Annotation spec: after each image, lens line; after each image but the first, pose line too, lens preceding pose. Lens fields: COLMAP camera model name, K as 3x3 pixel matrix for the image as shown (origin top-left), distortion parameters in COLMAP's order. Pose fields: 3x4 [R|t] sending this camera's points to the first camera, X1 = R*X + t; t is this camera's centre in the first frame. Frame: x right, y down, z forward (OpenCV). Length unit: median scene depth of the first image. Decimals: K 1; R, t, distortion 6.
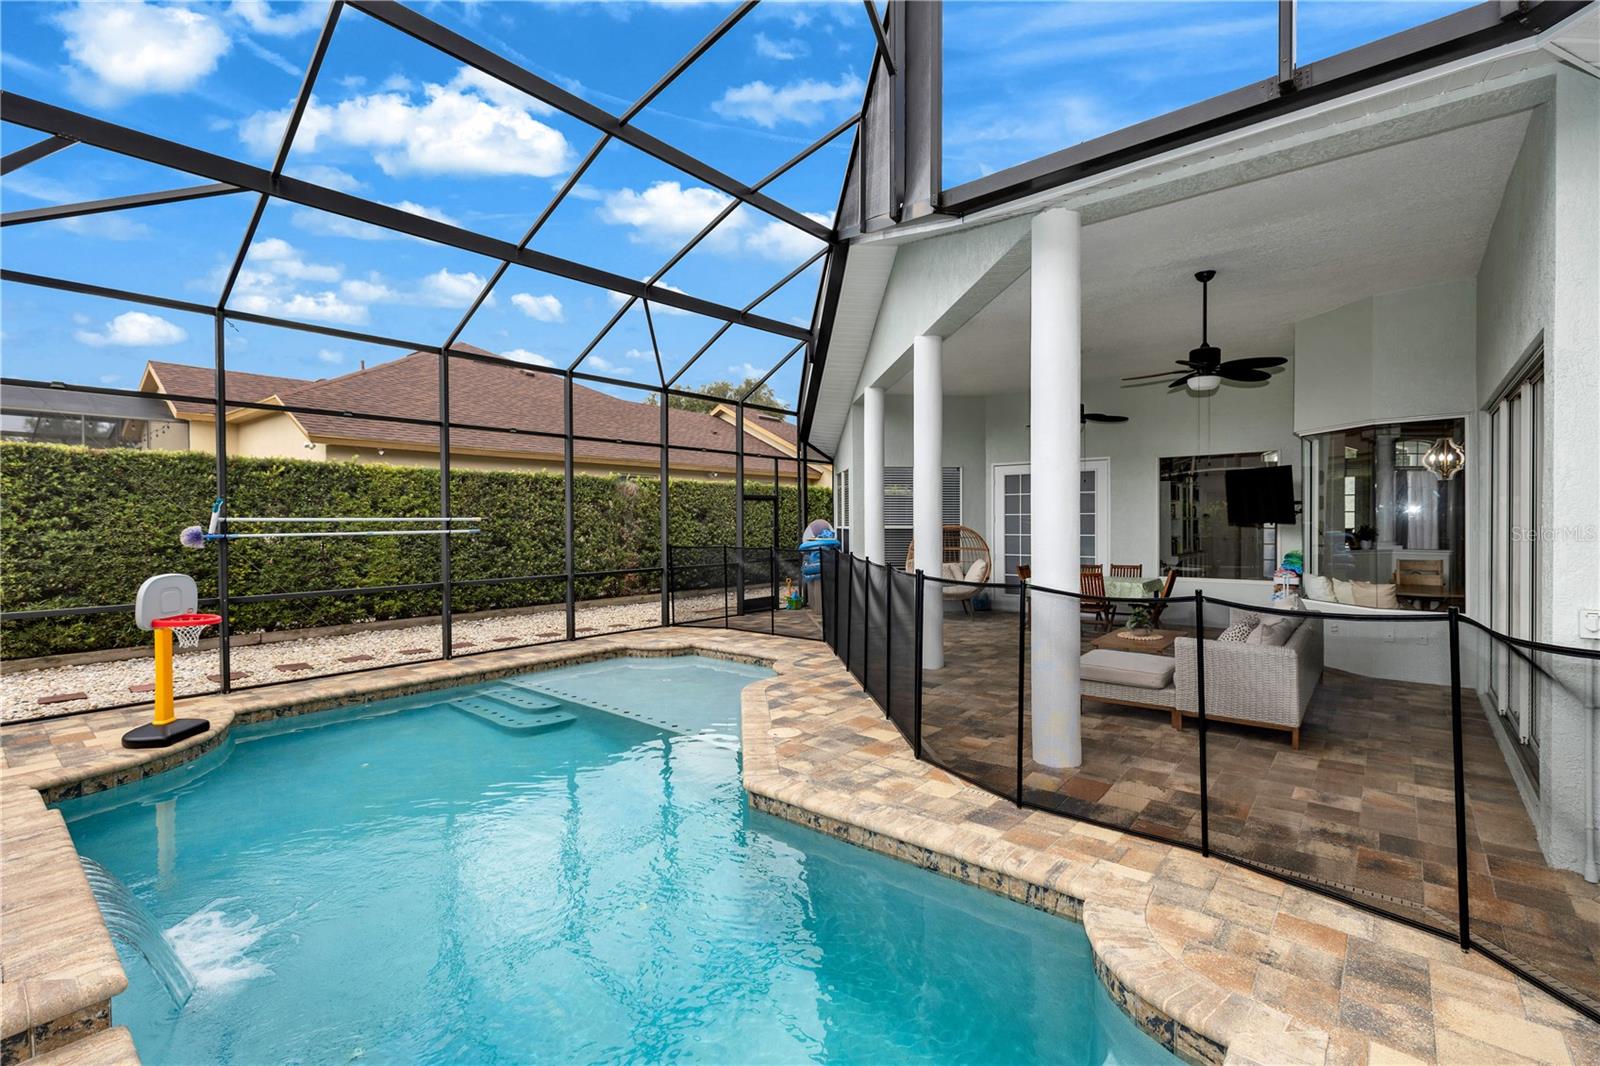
lens RADIAL K [[721.9, 0, 799.5], [0, 721.9, 519.0], [0, 0, 1]] dist [0.000012, -0.000005]
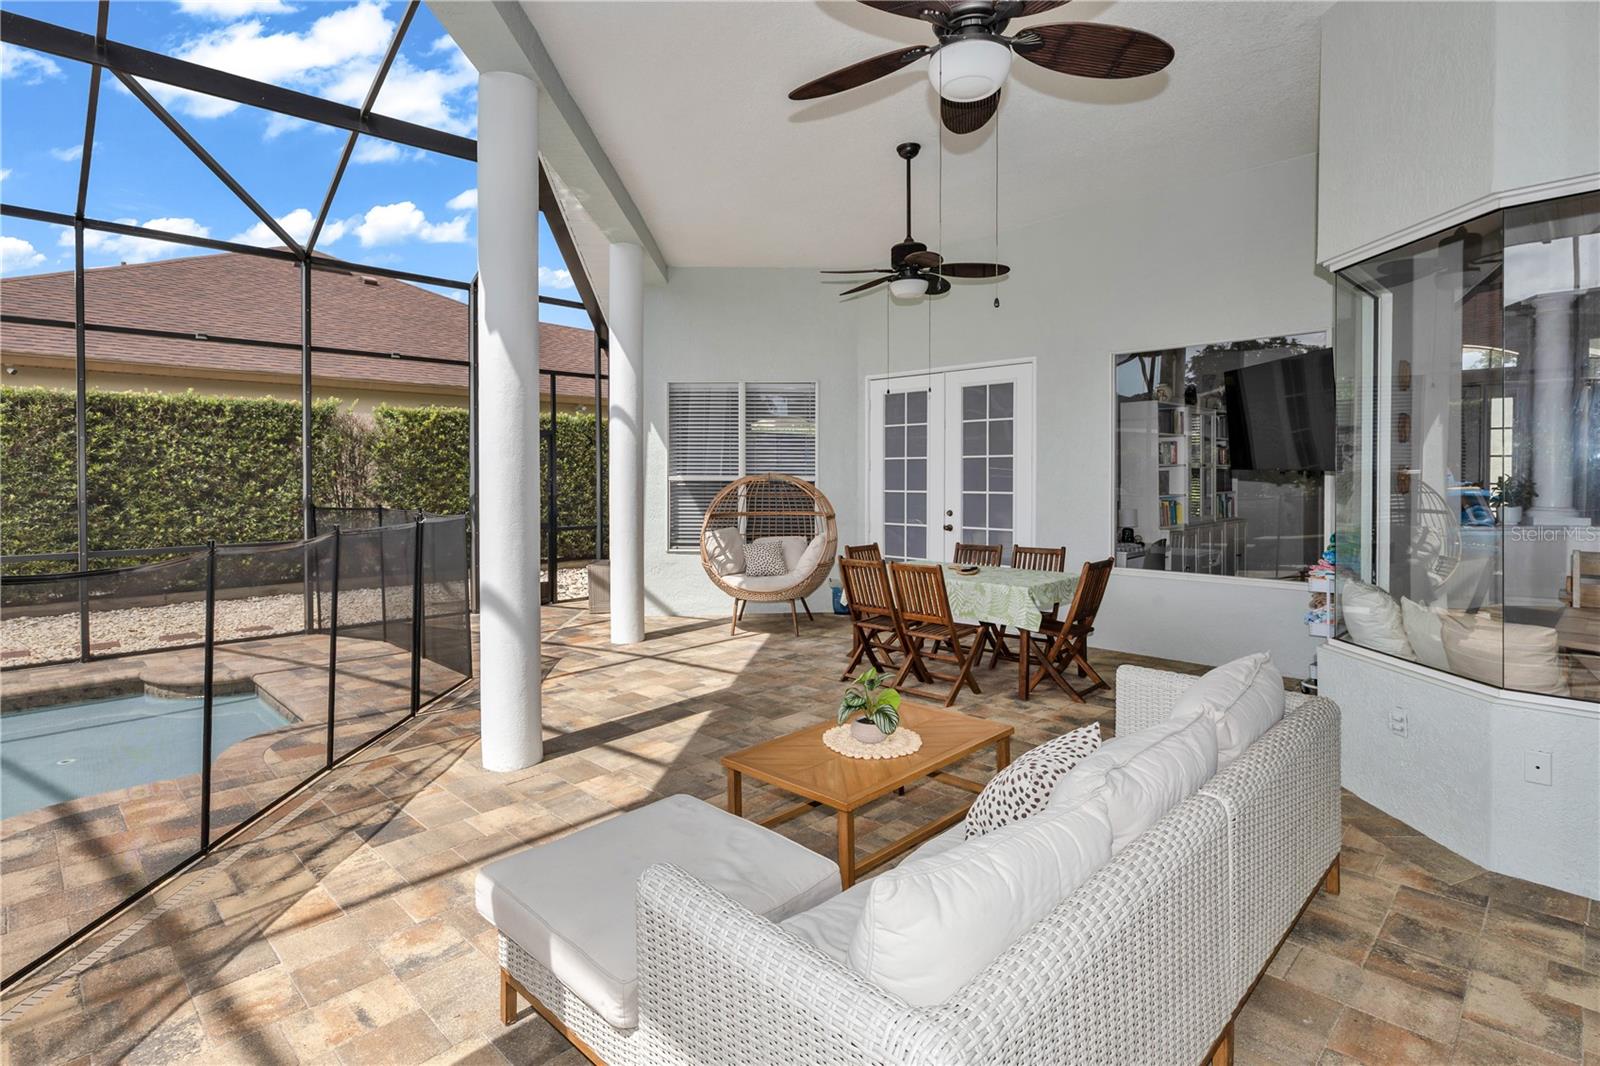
lens RADIAL K [[775.9, 0, 800.0], [0, 775.9, 533.0], [0, 0, 1]] dist [0.001713, 0.000148]
pose [[0.994335, 0.011664, -0.105652, 0.303659], [-0.002884, 0.996555, 0.082881, 0.002242], [0.106255, -0.082107, 0.990943, 0.350809]]
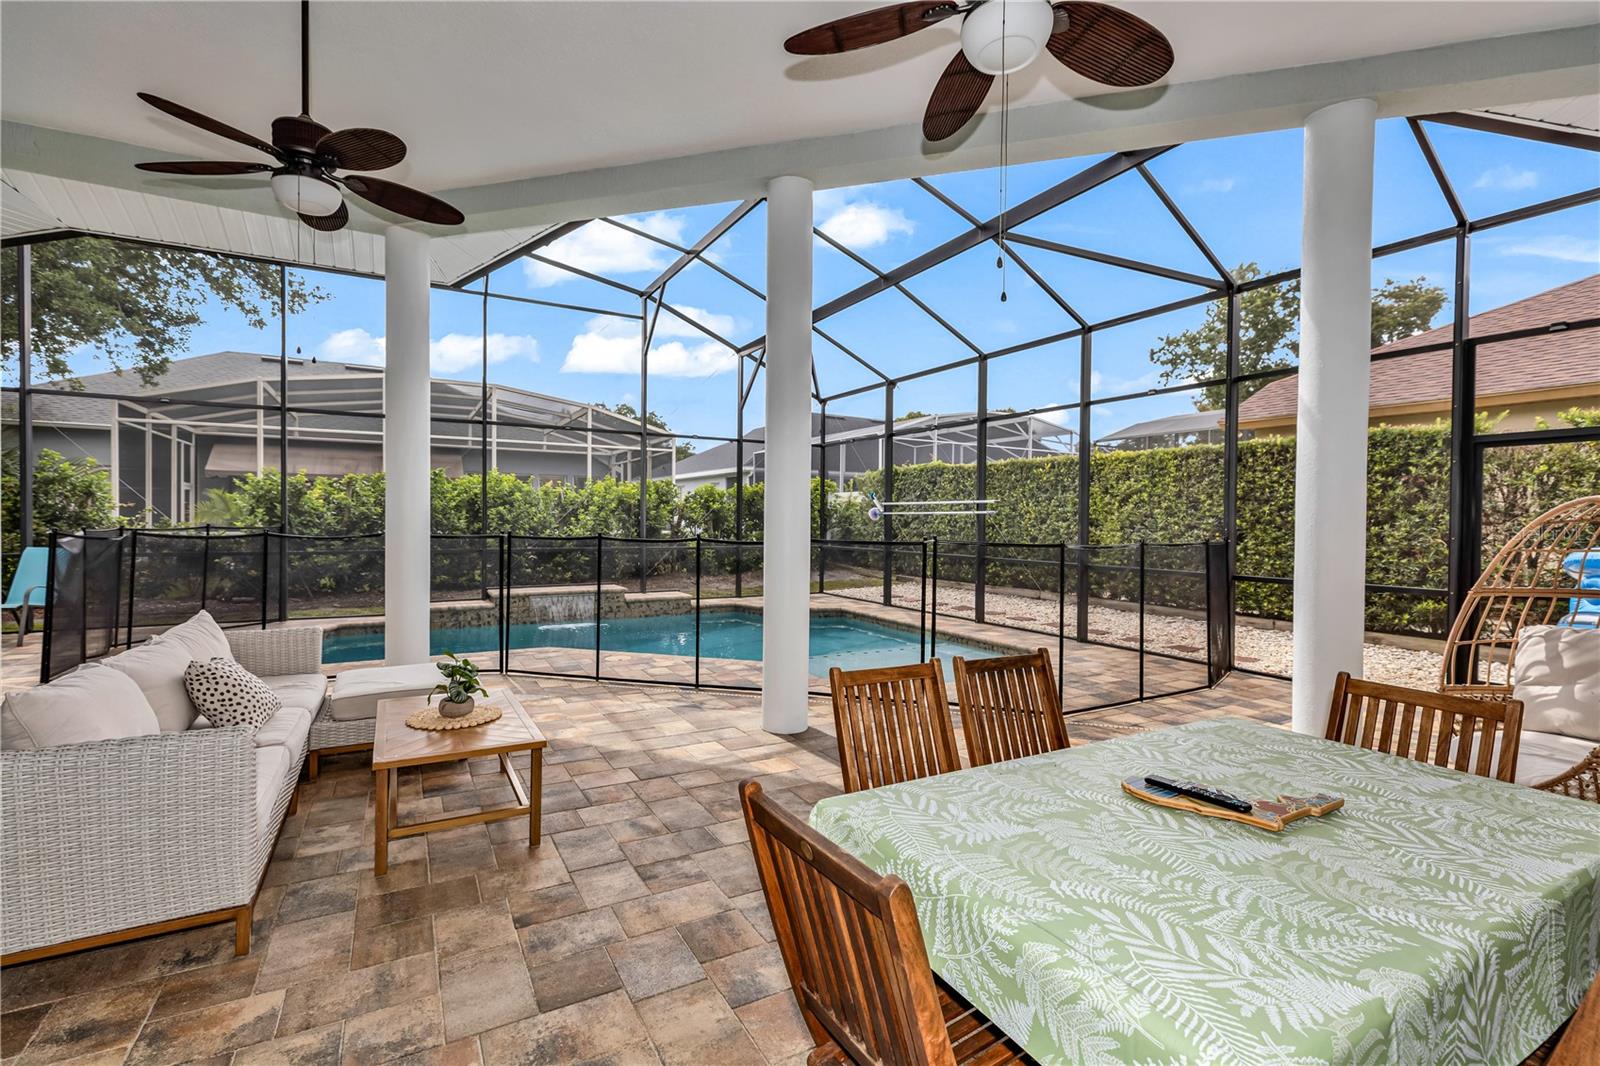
lens RADIAL K [[721.9, 0, 799.5], [0, 721.9, 519.0], [0, 0, 1]] dist [0.000012, -0.000005]
pose [[-0.364657, -0.002519, -0.931139, 0.505373], [-0.007090, 0.999975, 0.000072, 0.021581], [0.931115, 0.006628, -0.364665, 0.836942]]
